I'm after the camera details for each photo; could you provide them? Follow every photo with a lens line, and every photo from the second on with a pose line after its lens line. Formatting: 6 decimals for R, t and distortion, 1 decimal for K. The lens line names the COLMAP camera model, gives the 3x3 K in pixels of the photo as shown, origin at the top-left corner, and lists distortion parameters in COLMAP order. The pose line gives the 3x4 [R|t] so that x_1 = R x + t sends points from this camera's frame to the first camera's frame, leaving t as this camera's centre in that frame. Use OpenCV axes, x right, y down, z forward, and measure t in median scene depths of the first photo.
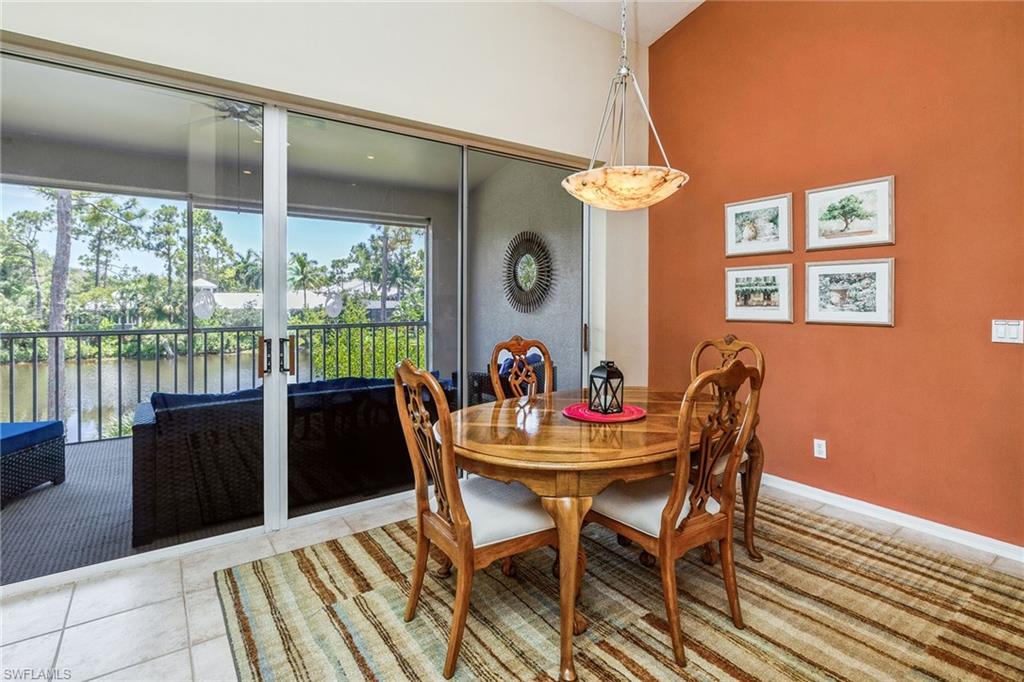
lens RADIAL K [[509.7, 0, 514.7], [0, 509.7, 300.5], [0, 0, 1]] dist [0.003428, 0.000339]
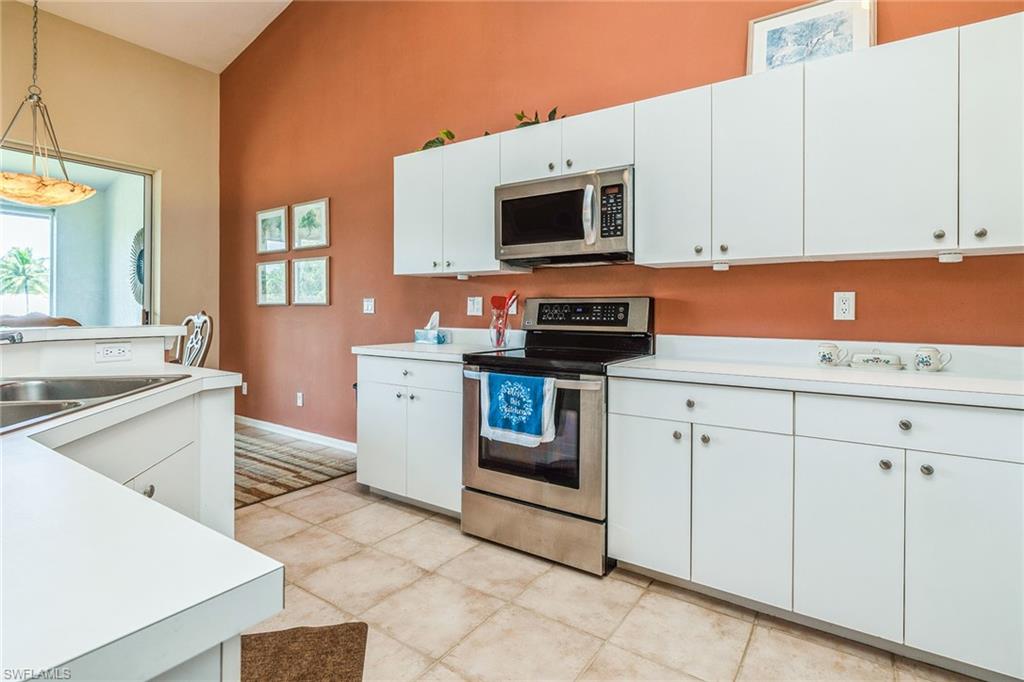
lens RADIAL K [[519.0, 0, 514.9], [0, 519.0, 309.2], [0, 0, 1]] dist [0.002342, 0.000282]
pose [[0.940766, 0.004745, 0.339024, 0.653533], [-0.004048, 0.999988, -0.002764, 0.055639], [-0.339033, 0.001228, 0.940774, -0.453439]]
